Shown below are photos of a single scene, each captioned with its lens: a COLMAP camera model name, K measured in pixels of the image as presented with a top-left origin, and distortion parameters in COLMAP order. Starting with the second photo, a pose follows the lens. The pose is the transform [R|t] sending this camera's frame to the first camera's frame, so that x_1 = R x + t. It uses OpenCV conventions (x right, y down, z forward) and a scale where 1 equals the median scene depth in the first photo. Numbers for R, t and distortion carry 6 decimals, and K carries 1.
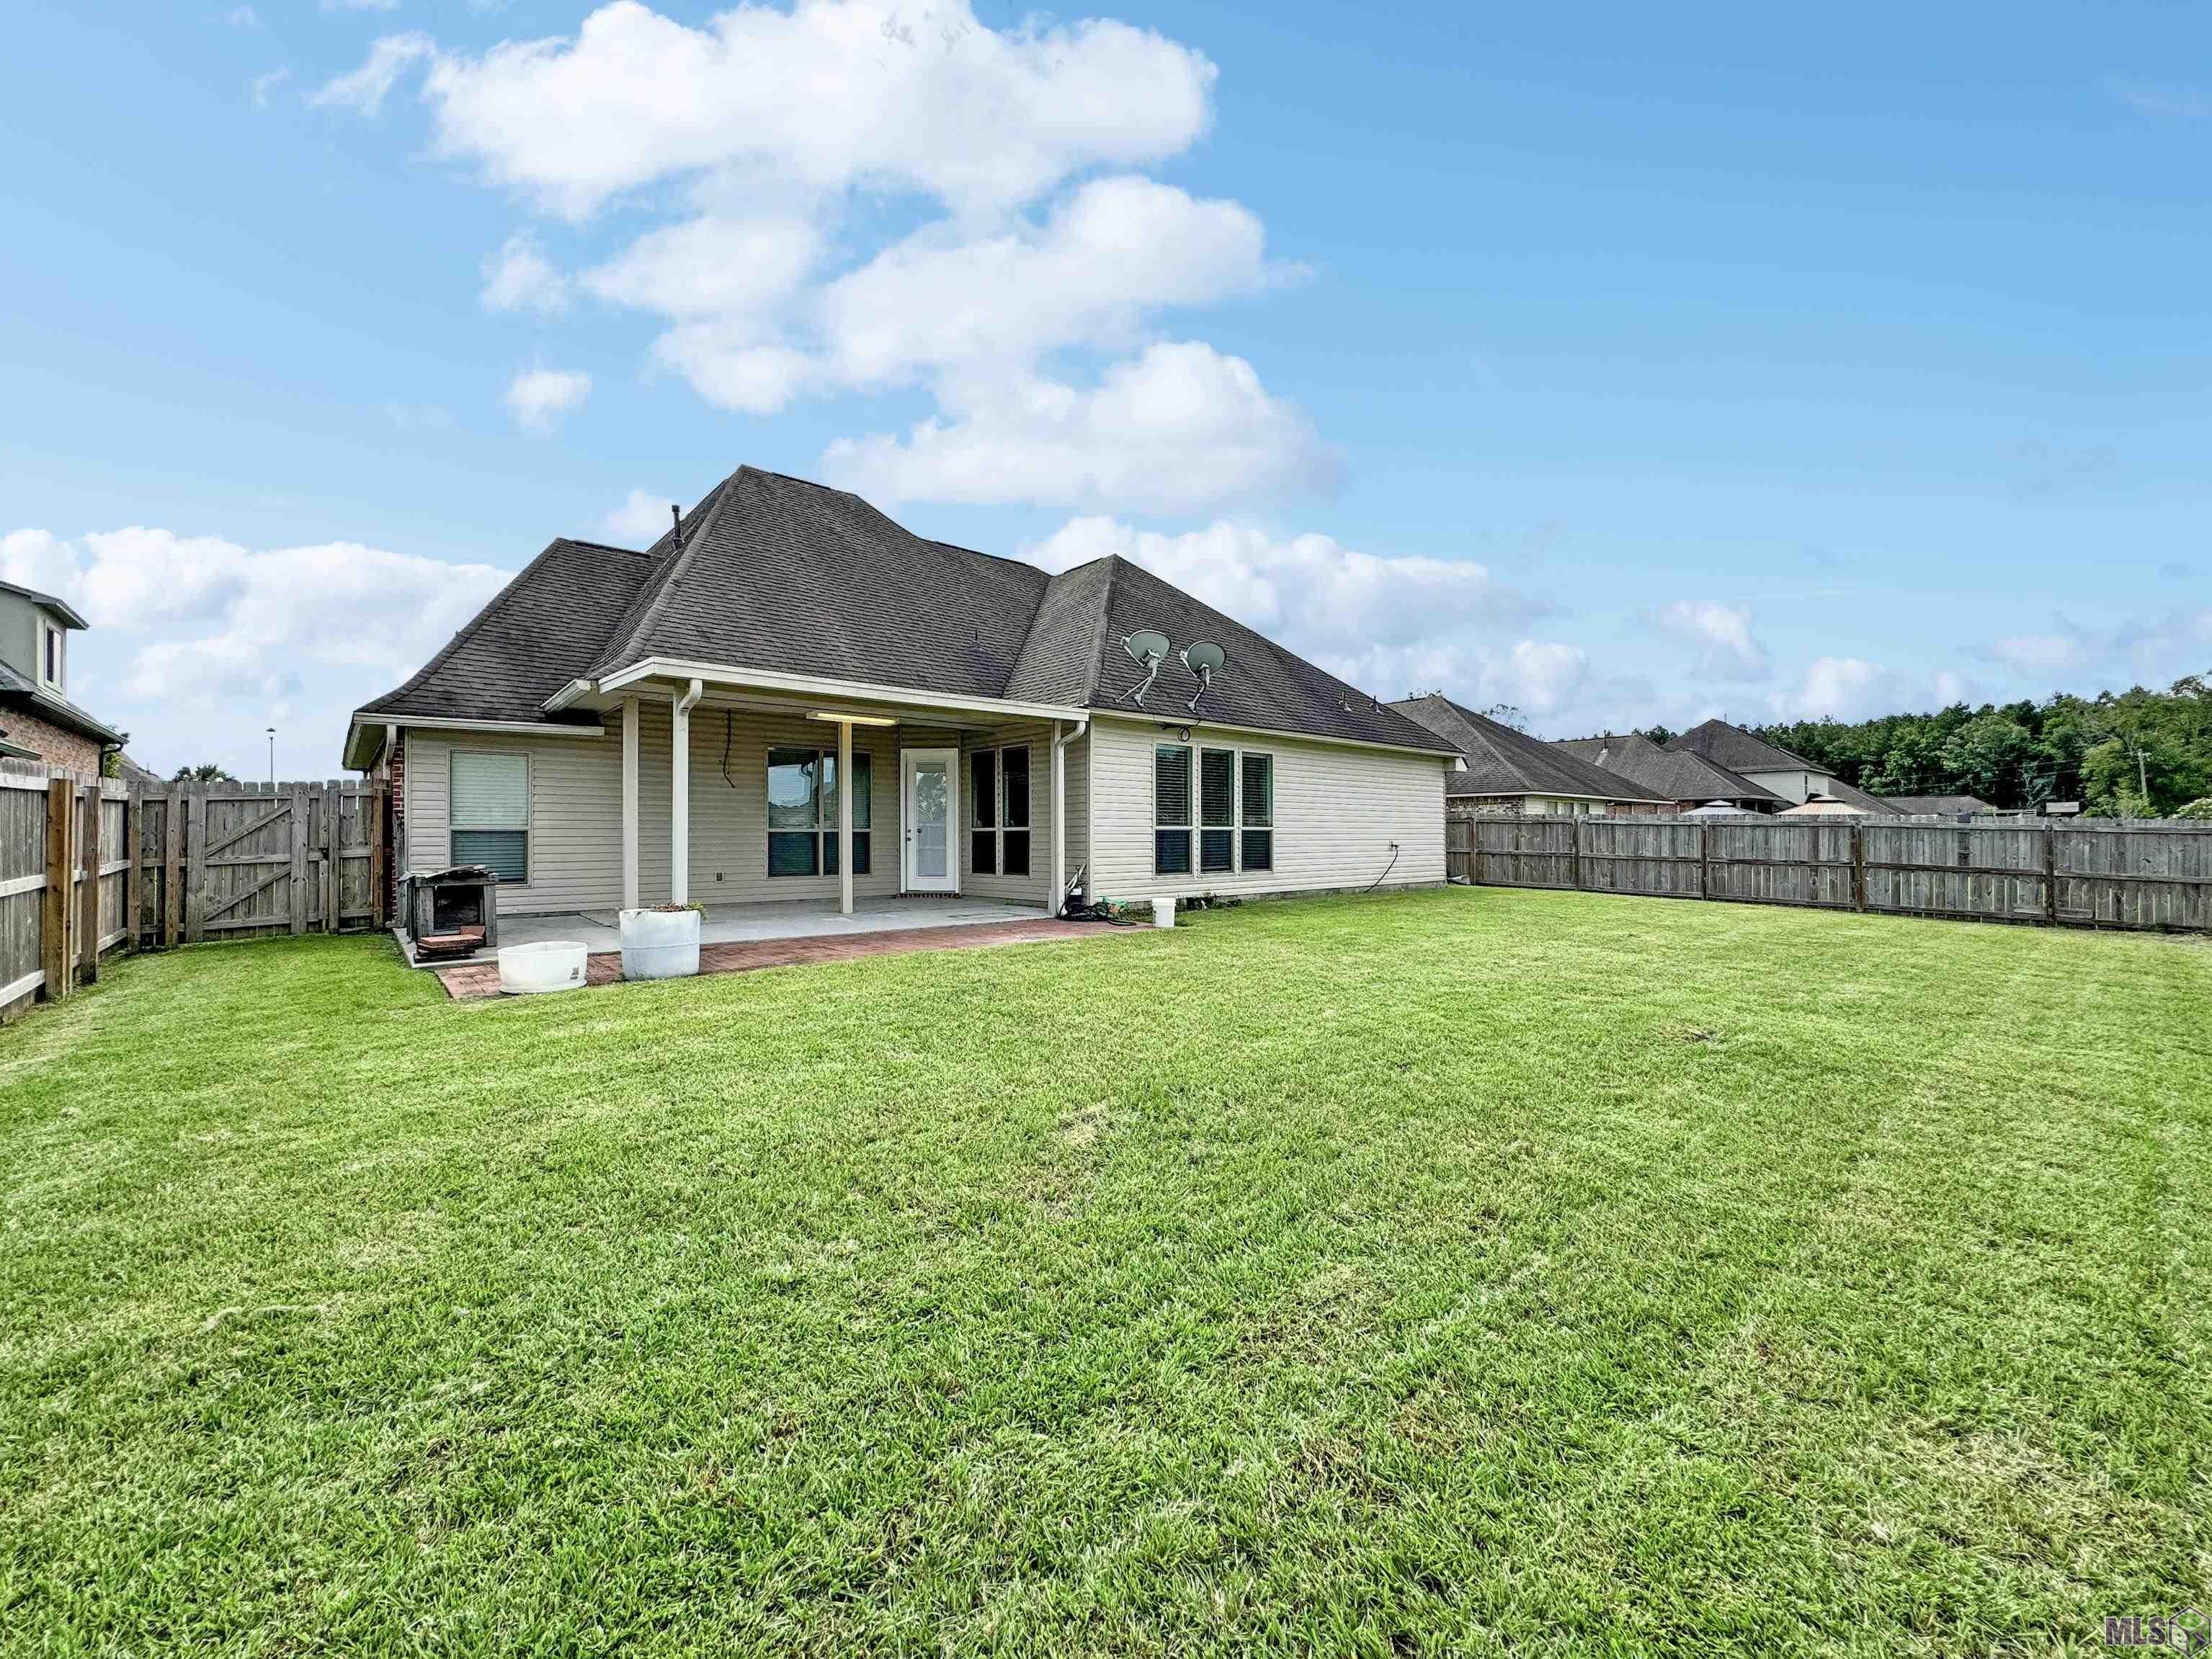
lens RADIAL K [[885.5, 0, 1106.7], [0, 885.5, 828.9], [0, 0, 1]] dist [-0.002658, 0.000536]
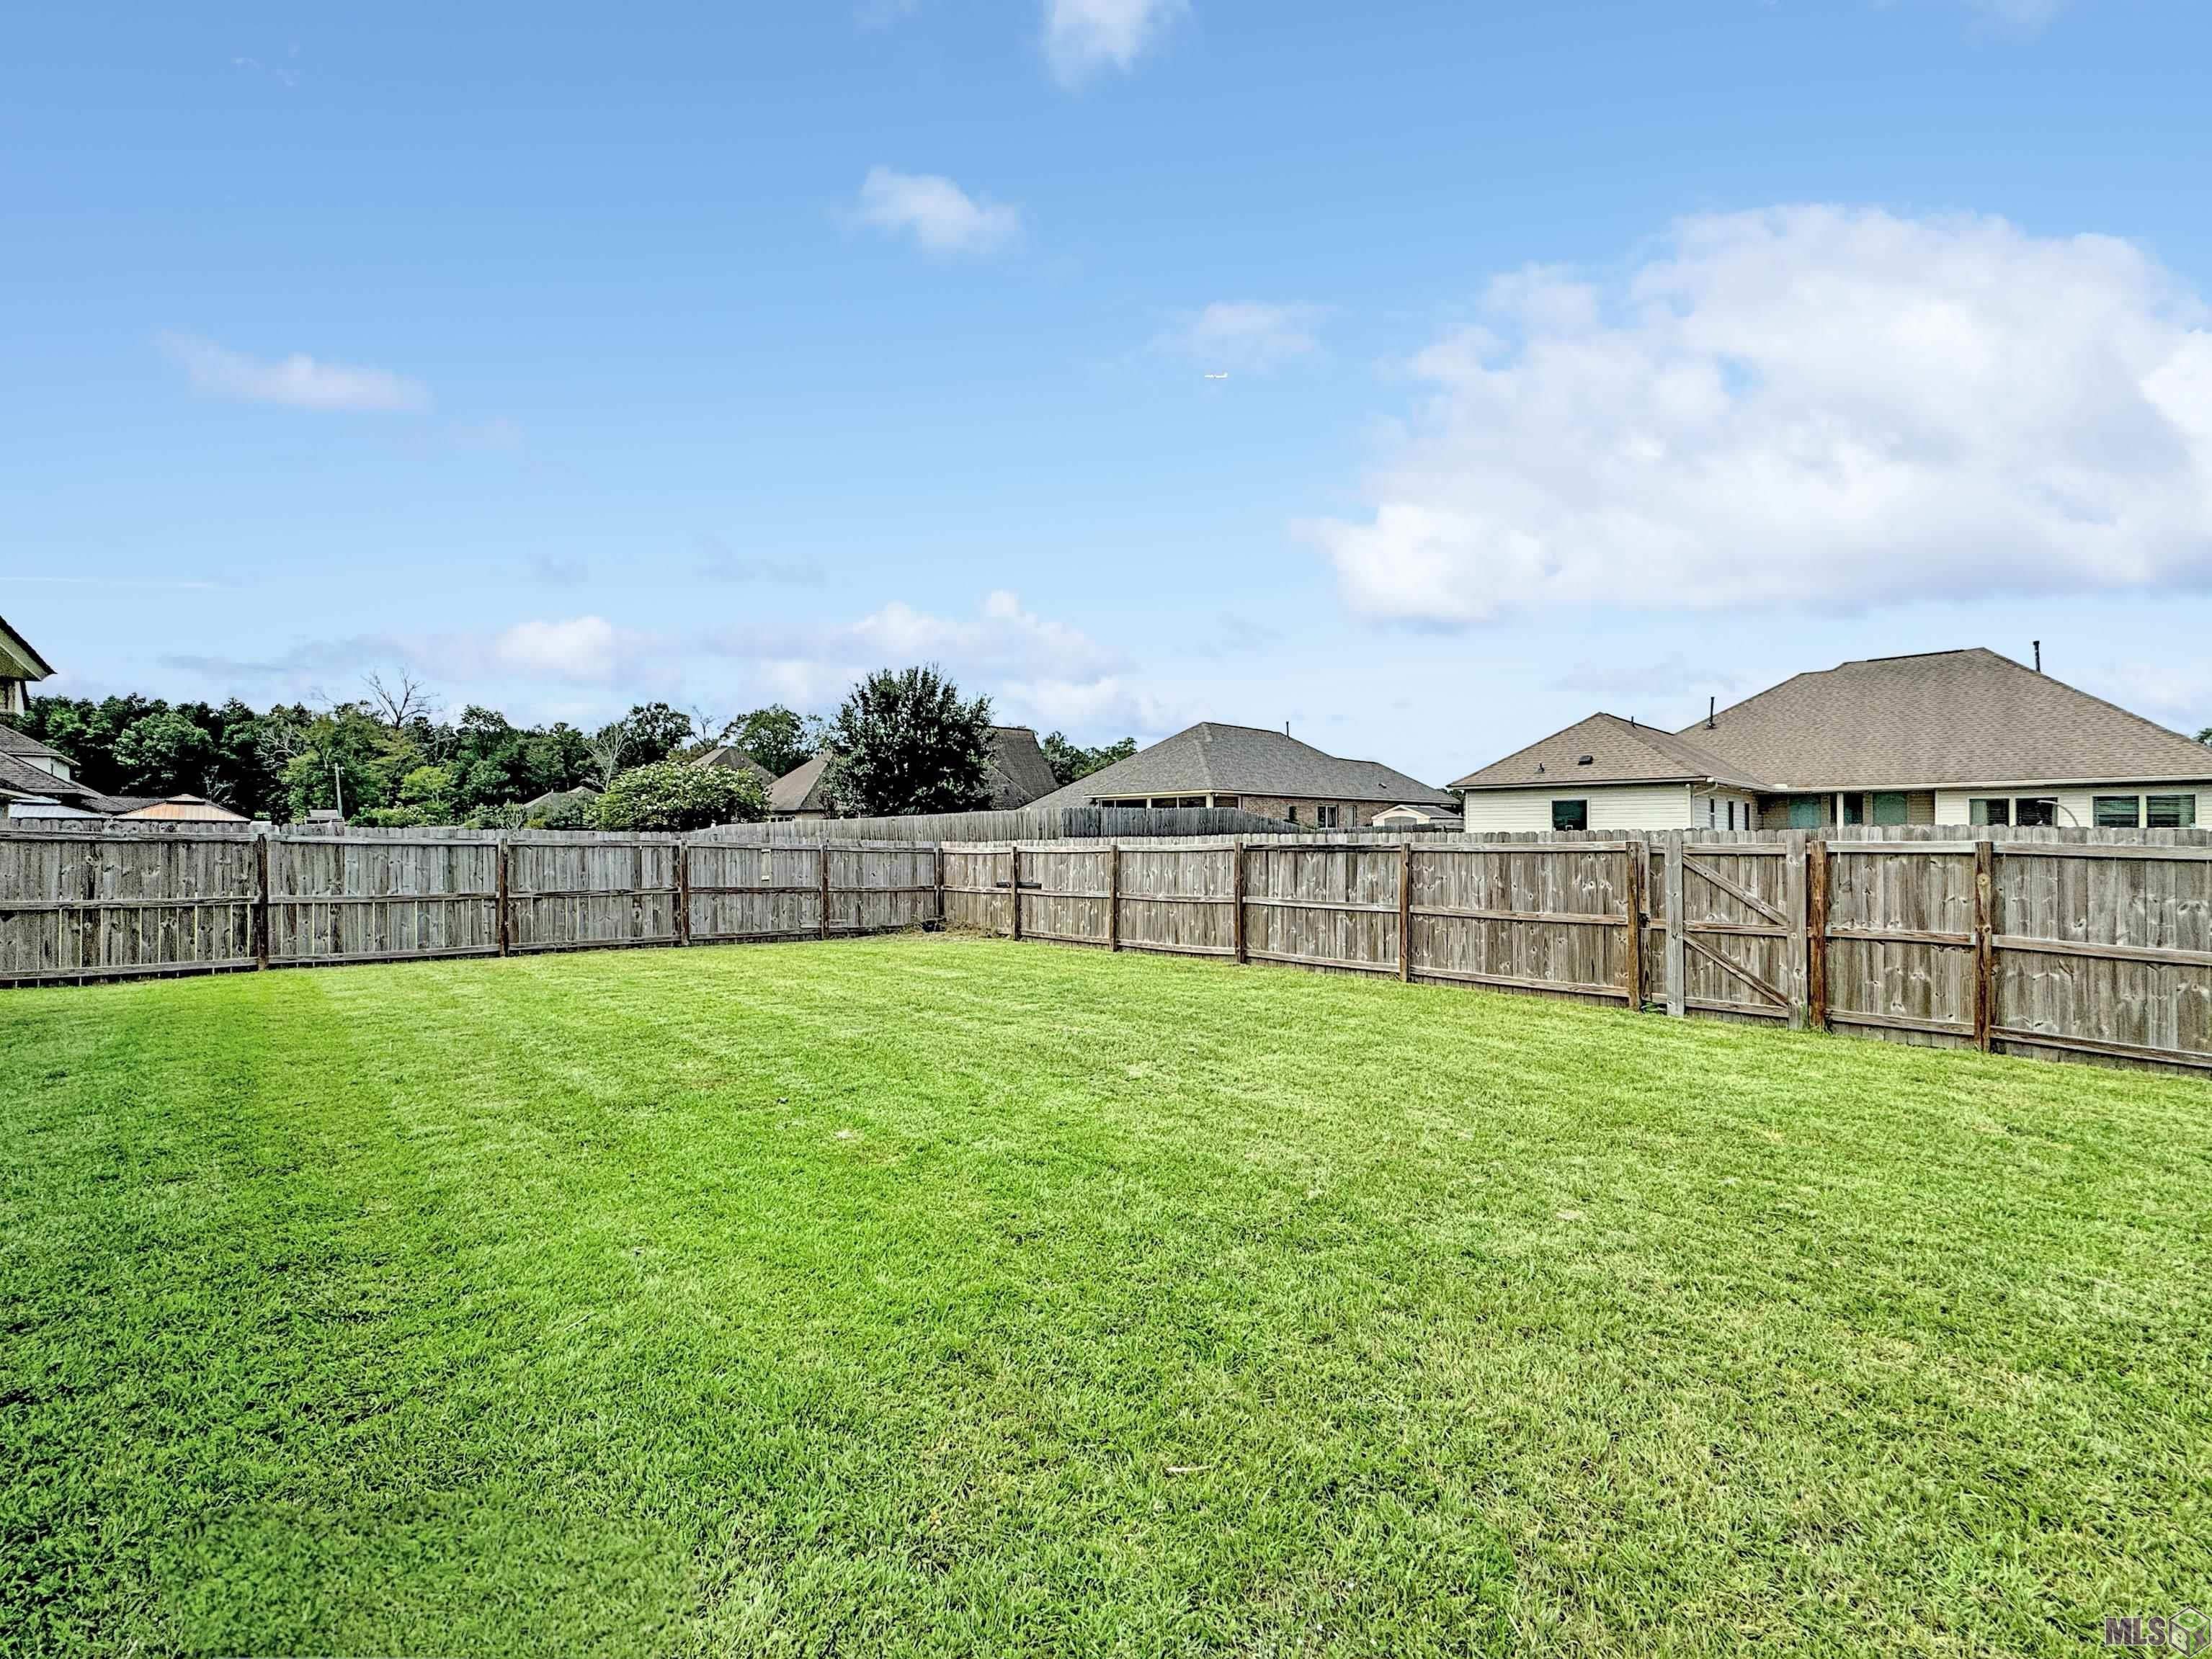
lens RADIAL K [[885.5, 0, 1115.7], [0, 885.5, 828.7], [0, 0, 1]] dist [-0.002658, 0.000536]
pose [[-0.048118, 0.007281, 0.998815, -0.025670], [-0.004527, 0.999962, -0.007507, -0.013415], [-0.998831, -0.004883, -0.048084, 0.551233]]
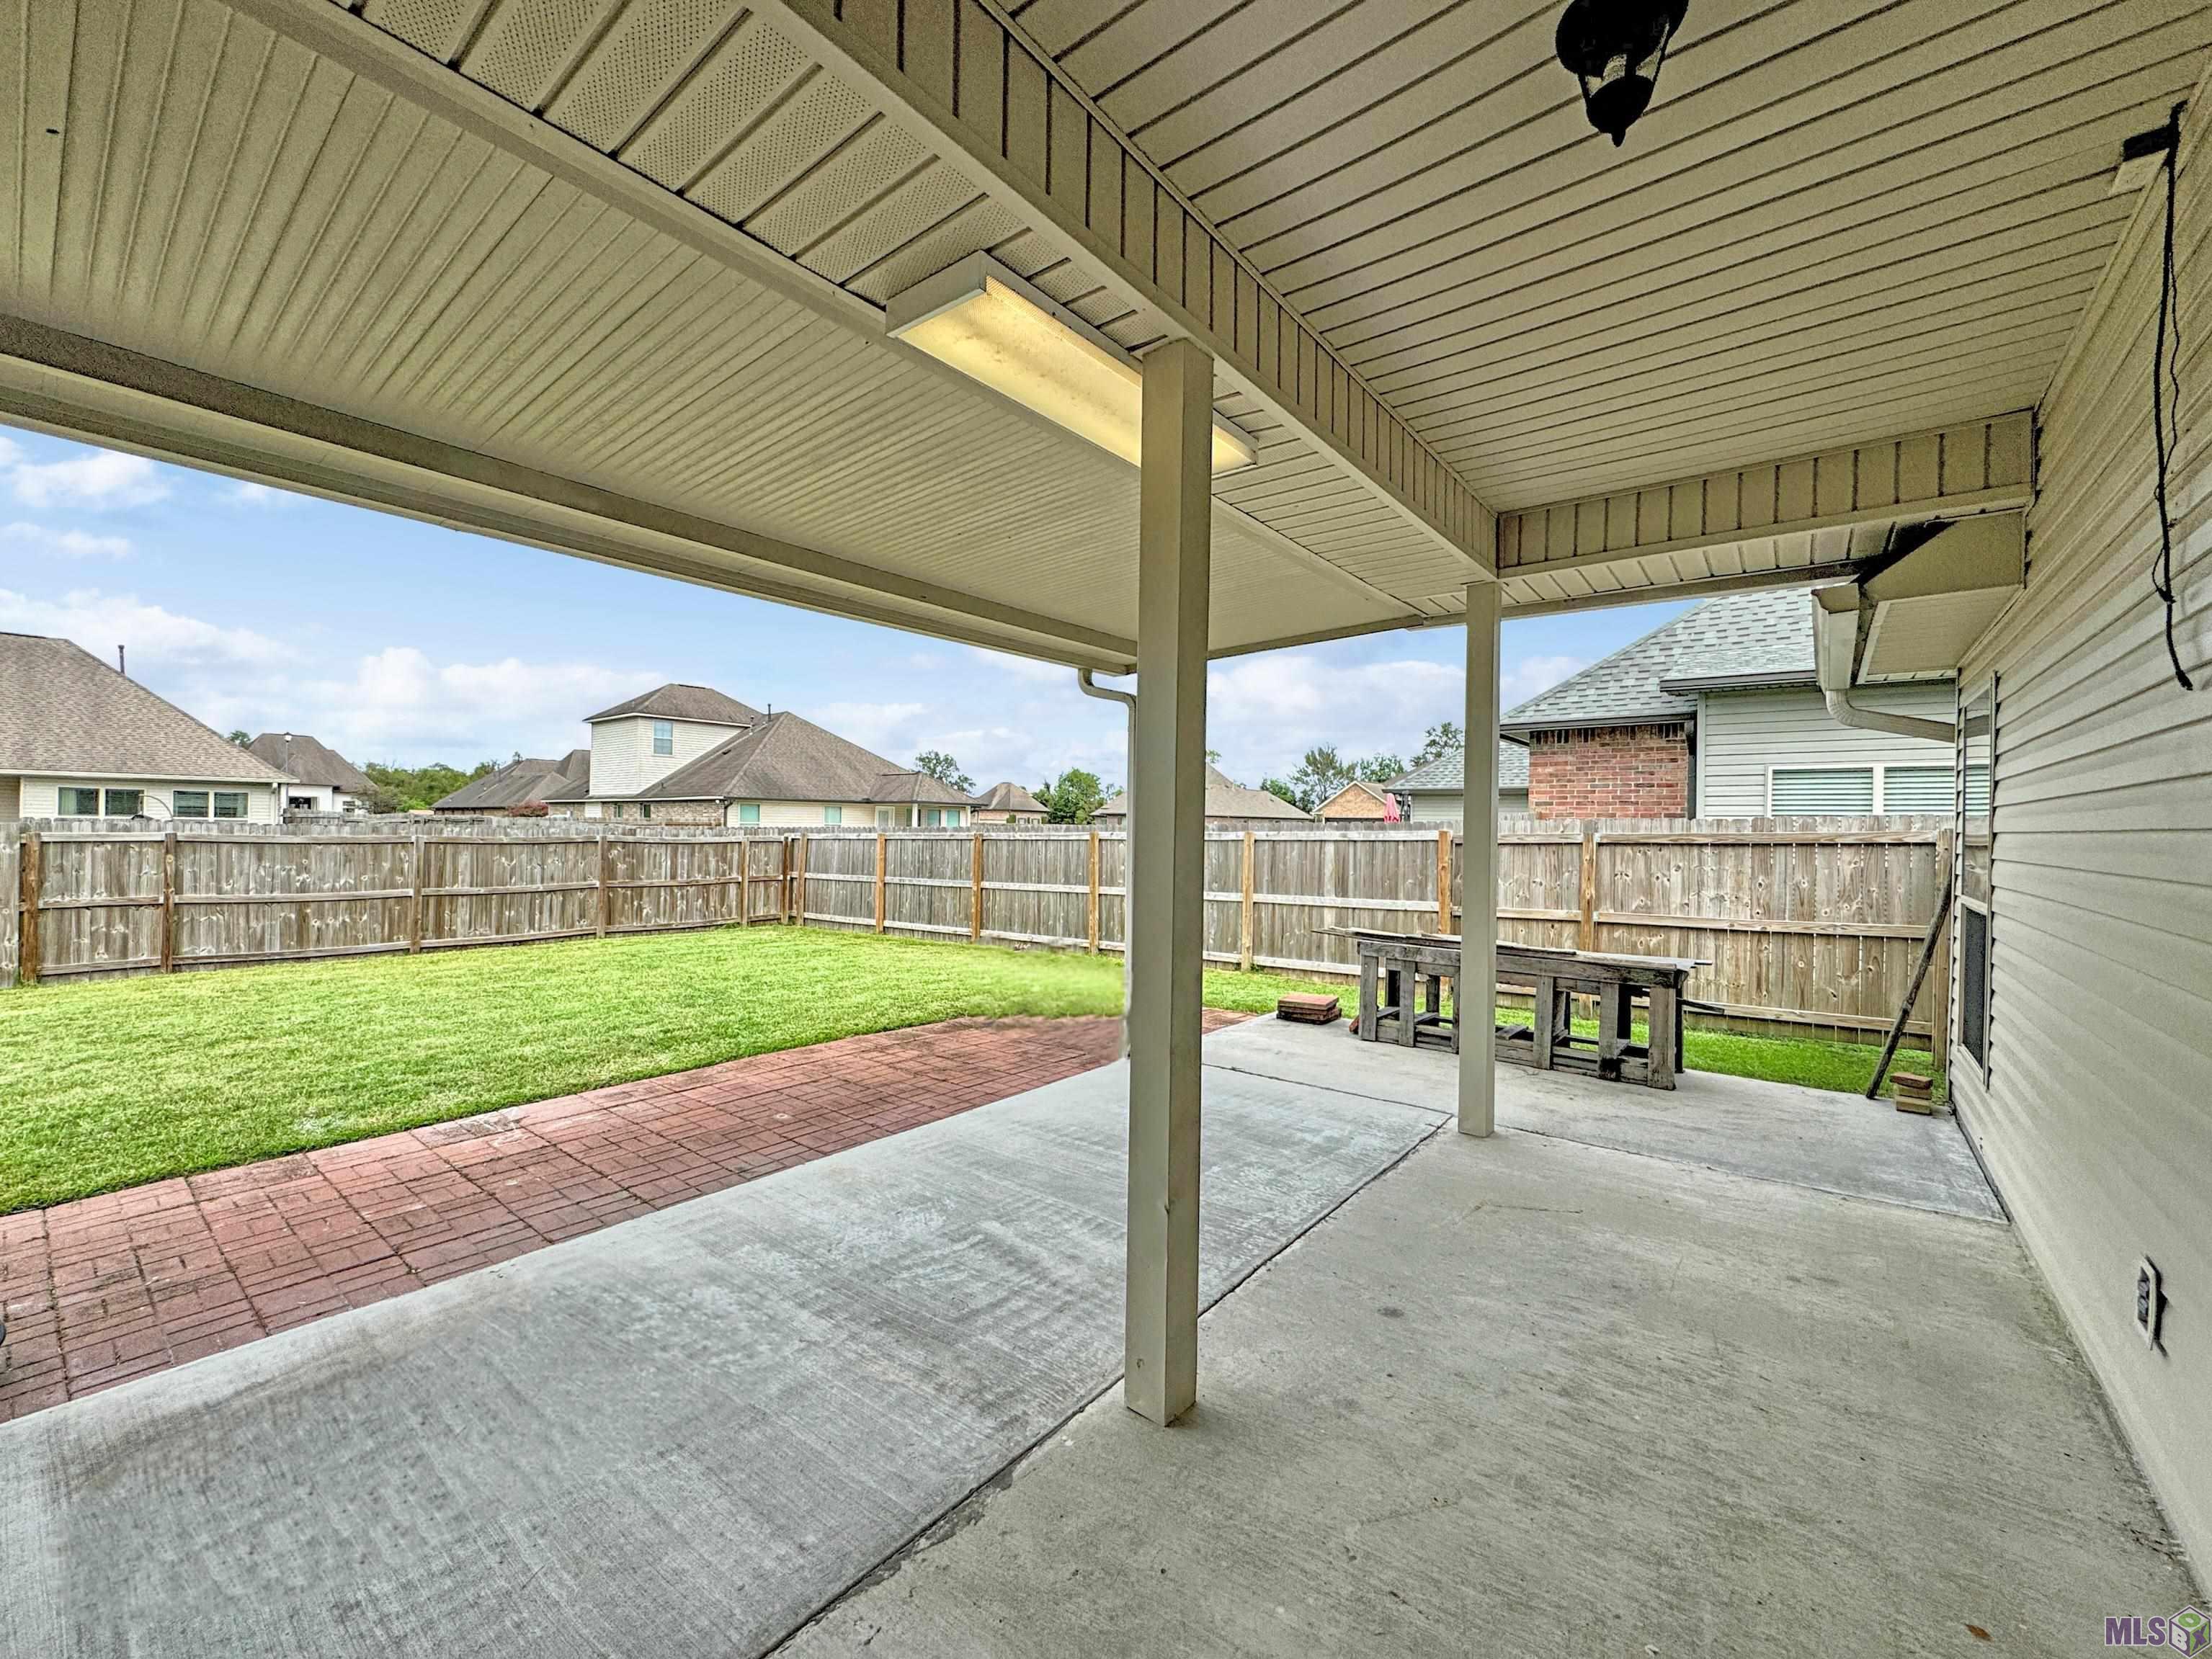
lens RADIAL K [[885.5, 0, 1102.0], [0, 885.5, 827.1], [0, 0, 1]] dist [-0.002658, 0.000536]
pose [[-0.989144, -0.010303, -0.146590, -0.282952], [-0.009419, 0.999933, -0.006728, -0.021508], [0.146649, -0.005274, -0.989175, 1.004146]]
